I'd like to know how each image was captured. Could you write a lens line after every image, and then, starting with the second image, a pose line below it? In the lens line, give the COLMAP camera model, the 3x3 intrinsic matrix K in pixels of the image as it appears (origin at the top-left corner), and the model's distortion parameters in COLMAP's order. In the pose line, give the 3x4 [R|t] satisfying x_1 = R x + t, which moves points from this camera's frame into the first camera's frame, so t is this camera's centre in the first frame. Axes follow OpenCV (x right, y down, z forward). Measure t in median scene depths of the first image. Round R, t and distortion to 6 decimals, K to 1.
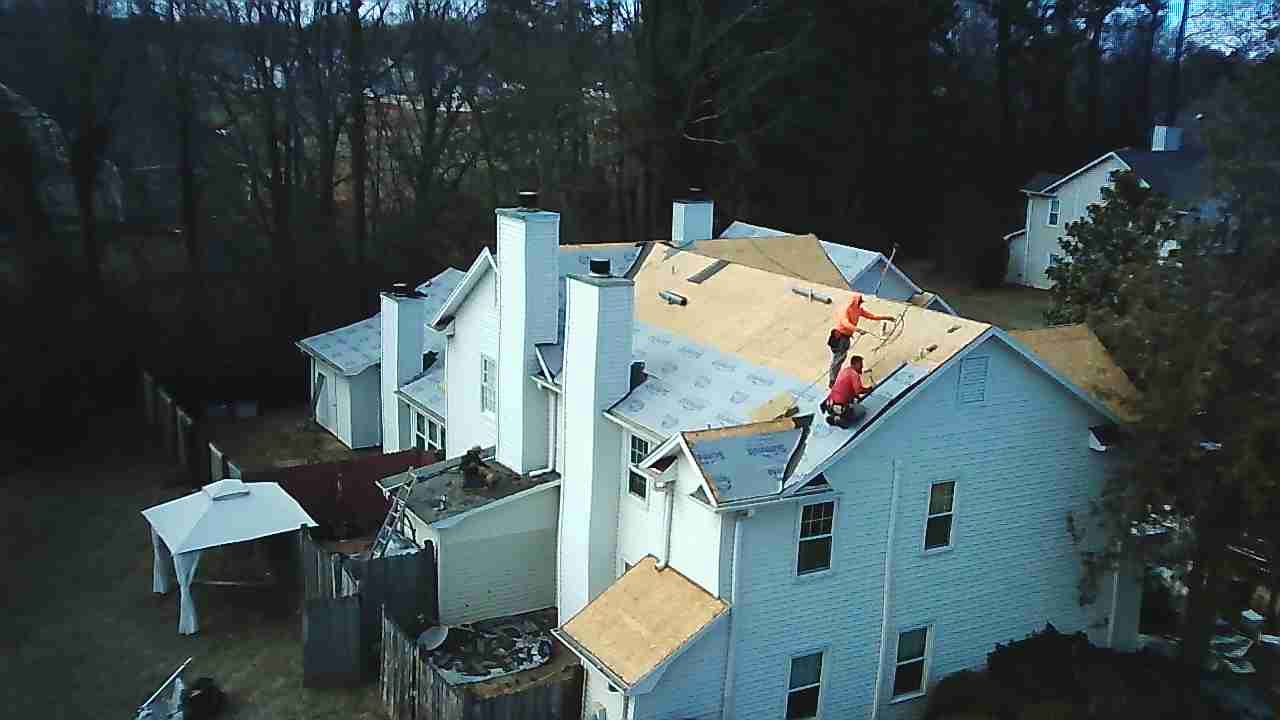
lens RADIAL K [[1260.4, 0, 684.6], [0, 1260.4, 358.4], [0, 0, 1]] dist [0.024645, -0.006125]
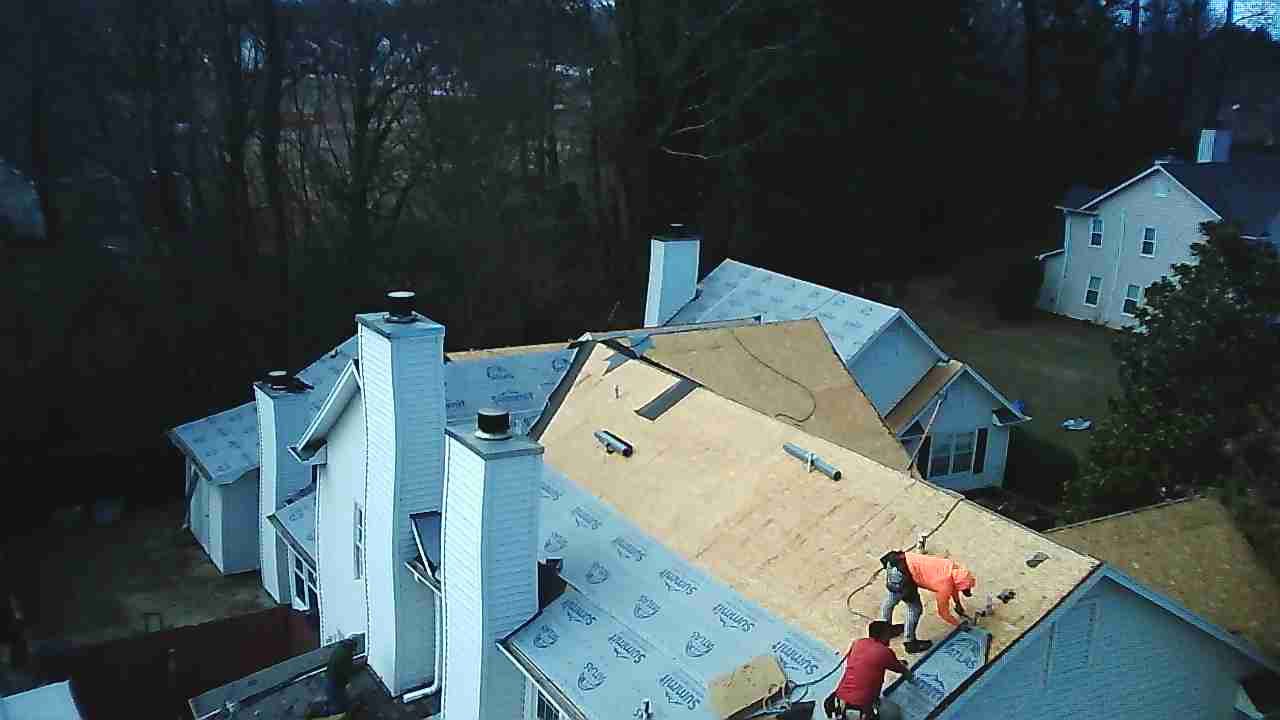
lens RADIAL K [[1231.4, 0, 642.3], [0, 1231.4, 364.4], [0, 0, 1]] dist [0.002108, 0.020339]
pose [[0.999239, 0.008618, -0.038048, 0.030799], [-0.007407, 0.999465, 0.031852, -0.106995], [0.038302, -0.031546, 0.998768, 0.306204]]
